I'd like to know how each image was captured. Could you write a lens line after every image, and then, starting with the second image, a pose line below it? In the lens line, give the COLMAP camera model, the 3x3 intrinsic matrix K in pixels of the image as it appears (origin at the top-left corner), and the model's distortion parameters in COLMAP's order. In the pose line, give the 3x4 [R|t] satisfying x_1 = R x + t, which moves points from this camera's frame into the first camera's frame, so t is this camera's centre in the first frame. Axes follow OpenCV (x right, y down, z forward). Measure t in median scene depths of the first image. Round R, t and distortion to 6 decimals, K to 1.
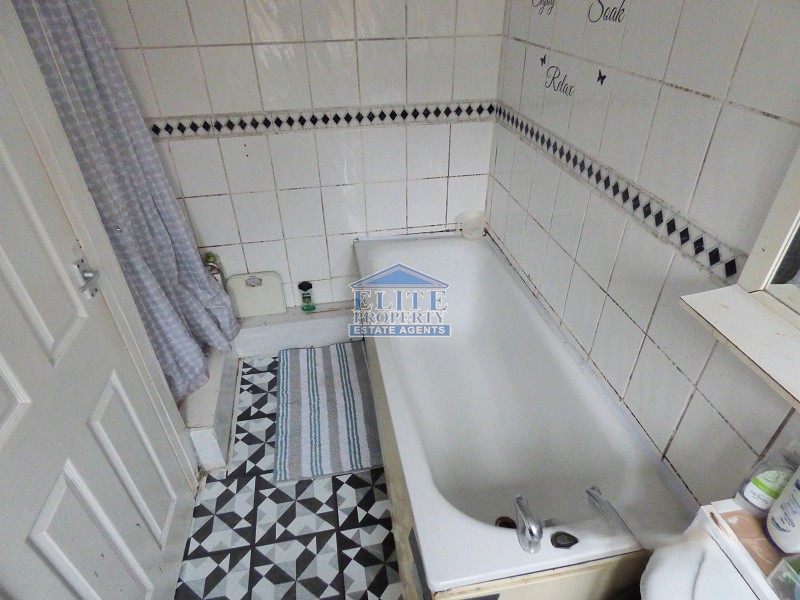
lens RADIAL K [[476.5, 0, 398.8], [0, 476.5, 302.3], [0, 0, 1]] dist [-0.001679, 0.002951]
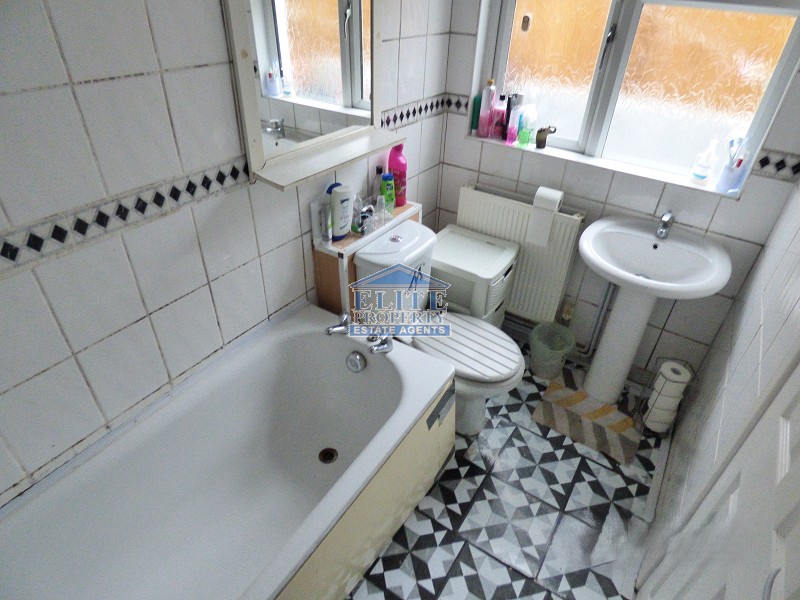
lens RADIAL K [[476.5, 0, 397.8], [0, 476.5, 297.5], [0, 0, 1]] dist [-0.001679, 0.002951]
pose [[-0.719368, -0.409750, 0.560906, -0.471806], [0.375222, 0.450324, 0.810195, -0.694801], [-0.584567, 0.793292, -0.170201, 1.003492]]
